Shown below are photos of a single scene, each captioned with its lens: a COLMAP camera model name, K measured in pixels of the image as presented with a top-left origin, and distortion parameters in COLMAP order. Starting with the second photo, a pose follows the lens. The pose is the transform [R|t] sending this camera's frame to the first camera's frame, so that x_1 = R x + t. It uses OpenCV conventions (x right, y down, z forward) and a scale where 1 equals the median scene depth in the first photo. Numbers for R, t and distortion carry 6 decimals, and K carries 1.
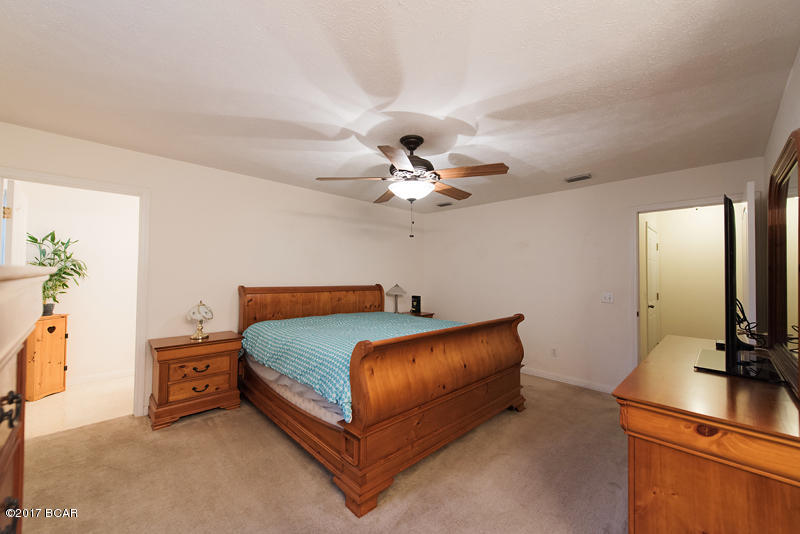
lens RADIAL K [[302.5, 0, 400.0], [0, 302.5, 267.0], [0, 0, 1]] dist [-0.027460, 0.000017]
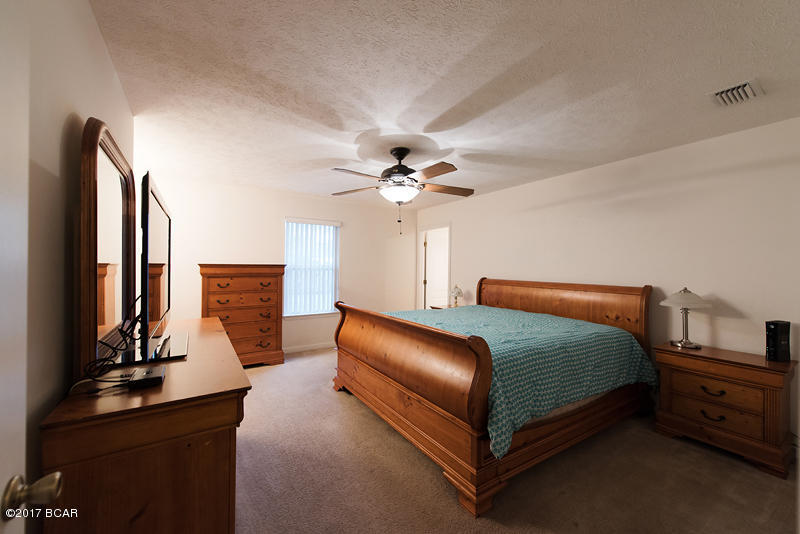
lens RADIAL K [[311.4, 0, 400.0], [0, 311.4, 267.0], [0, 0, 1]] dist [0.000611, 0.000059]
pose [[-0.187087, -0.017712, -0.982184, 1.216523], [0.008237, 0.999774, -0.019599, 0.052622], [0.982309, -0.011757, -0.186899, 1.216740]]
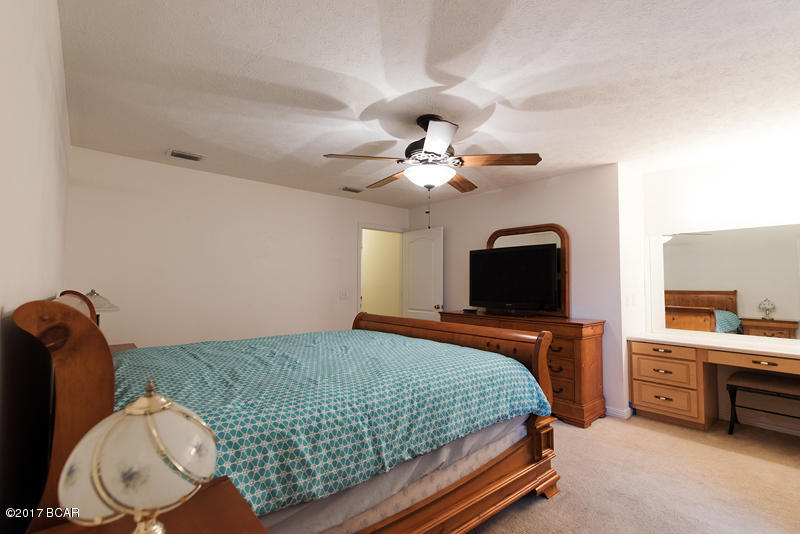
lens RADIAL K [[376.5, 0, 400.0], [0, 376.5, 267.0], [0, 0, 1]] dist [0.096586, -0.000001]
pose [[0.059304, 0.039121, 0.997473, -1.076572], [-0.026762, 0.998935, -0.037587, 0.058617], [-0.997881, -0.024465, 0.060288, 1.004416]]
